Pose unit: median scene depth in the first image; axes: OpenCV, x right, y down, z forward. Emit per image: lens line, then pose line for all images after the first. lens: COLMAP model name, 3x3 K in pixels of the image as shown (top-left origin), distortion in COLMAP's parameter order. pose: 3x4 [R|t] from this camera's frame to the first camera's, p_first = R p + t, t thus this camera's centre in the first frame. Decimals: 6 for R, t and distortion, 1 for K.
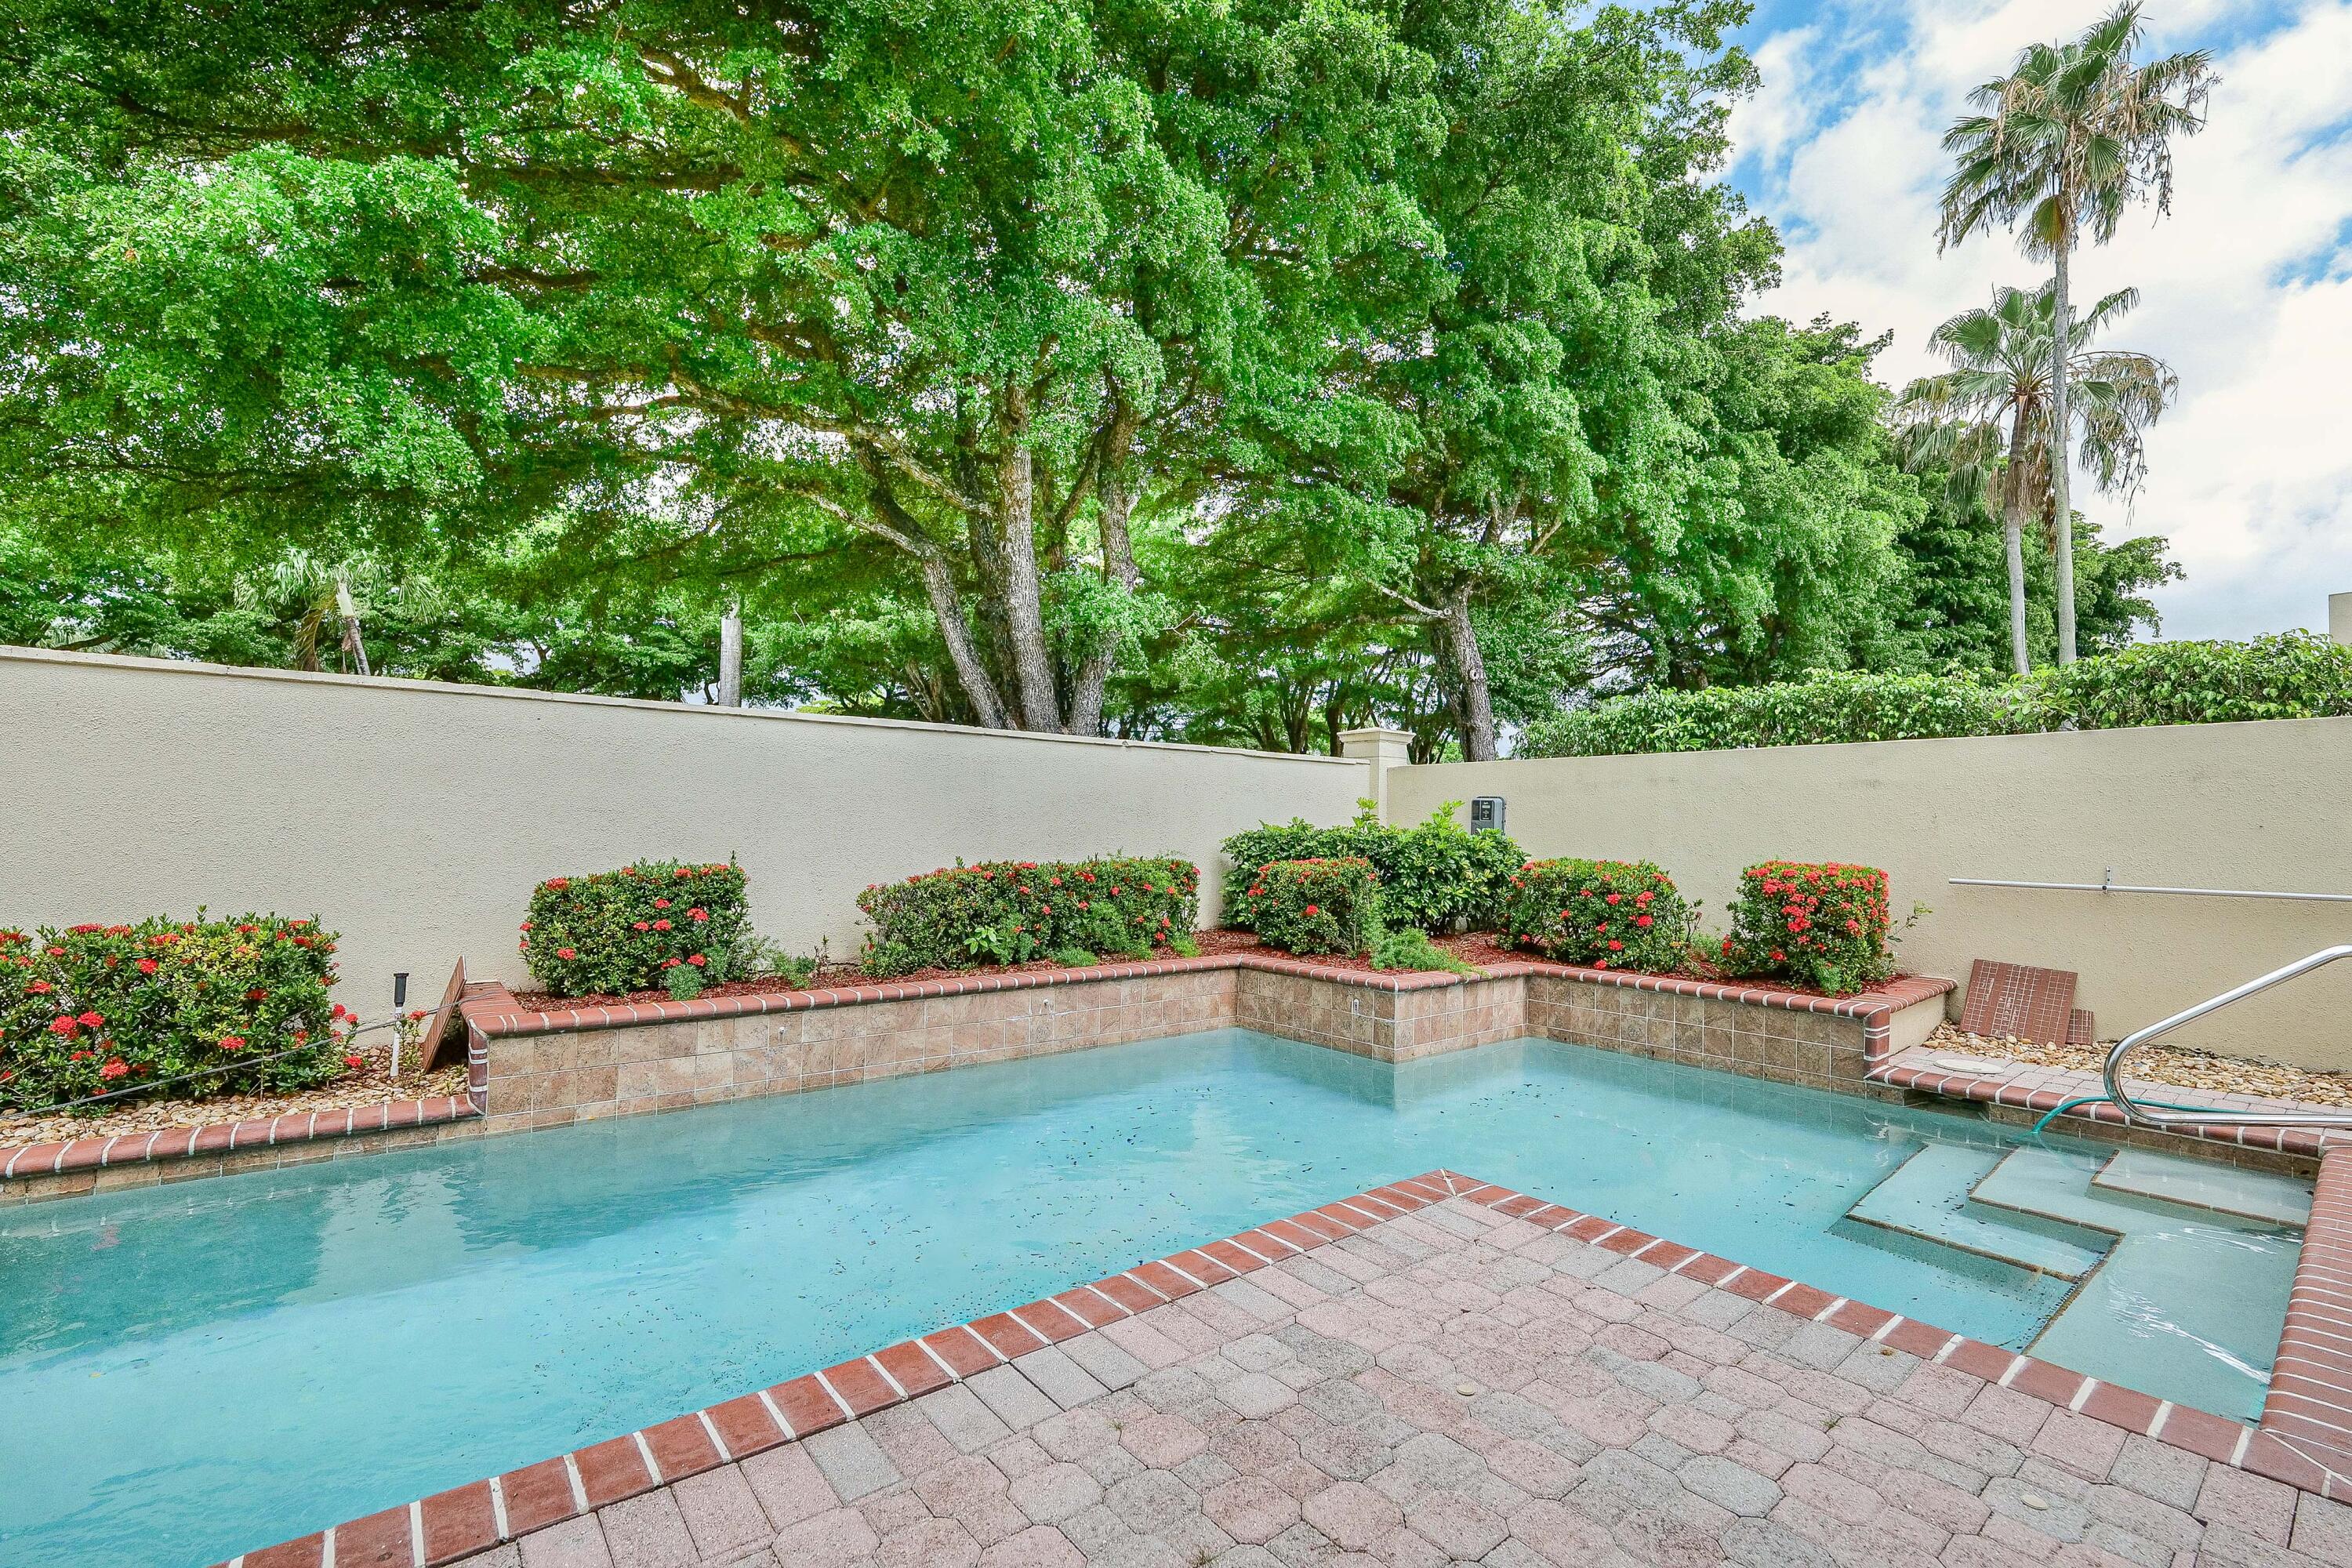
lens RADIAL K [[1000.2, 0, 1182.9], [0, 1000.2, 812.8], [0, 0, 1]] dist [-0.014912, -0.000300]
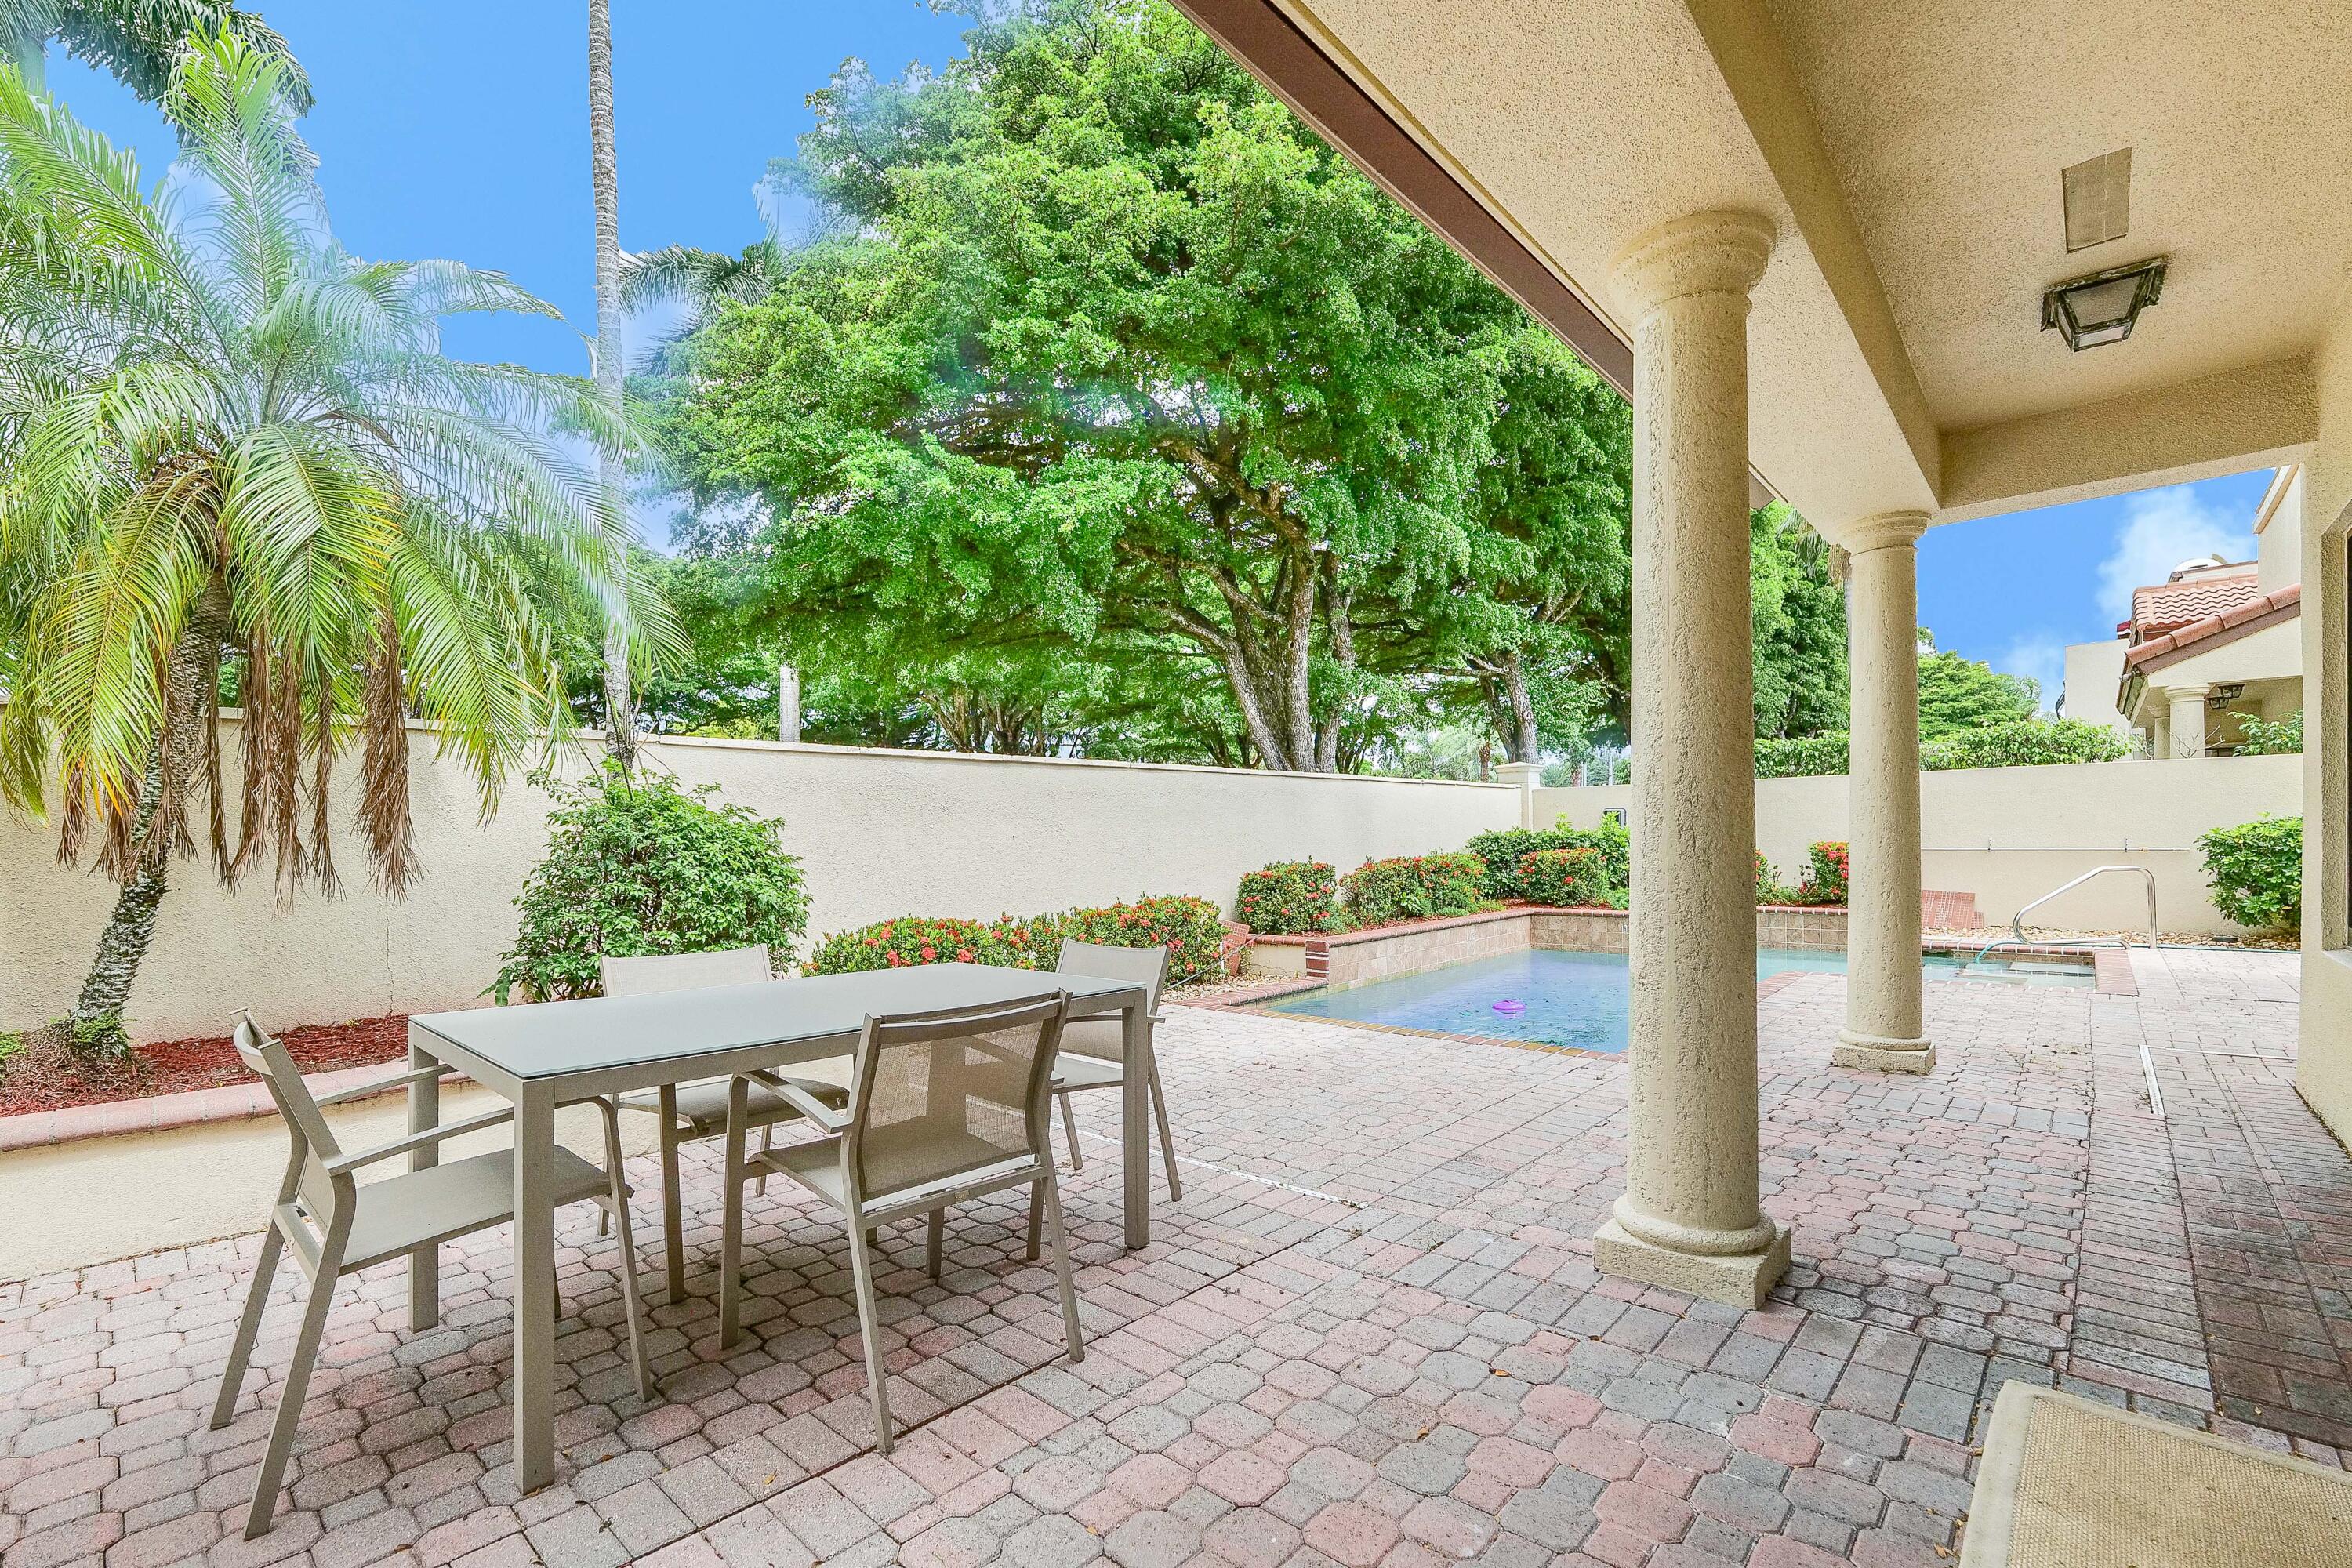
lens RADIAL K [[1032.4, 0, 1168.0], [0, 1032.4, 841.2], [0, 0, 1]] dist [-0.012873, 0.000100]
pose [[0.987809, -0.033929, 0.151928, -0.820724], [0.030867, 0.999271, 0.022469, -0.028363], [-0.152579, -0.017506, 0.988136, -0.633749]]
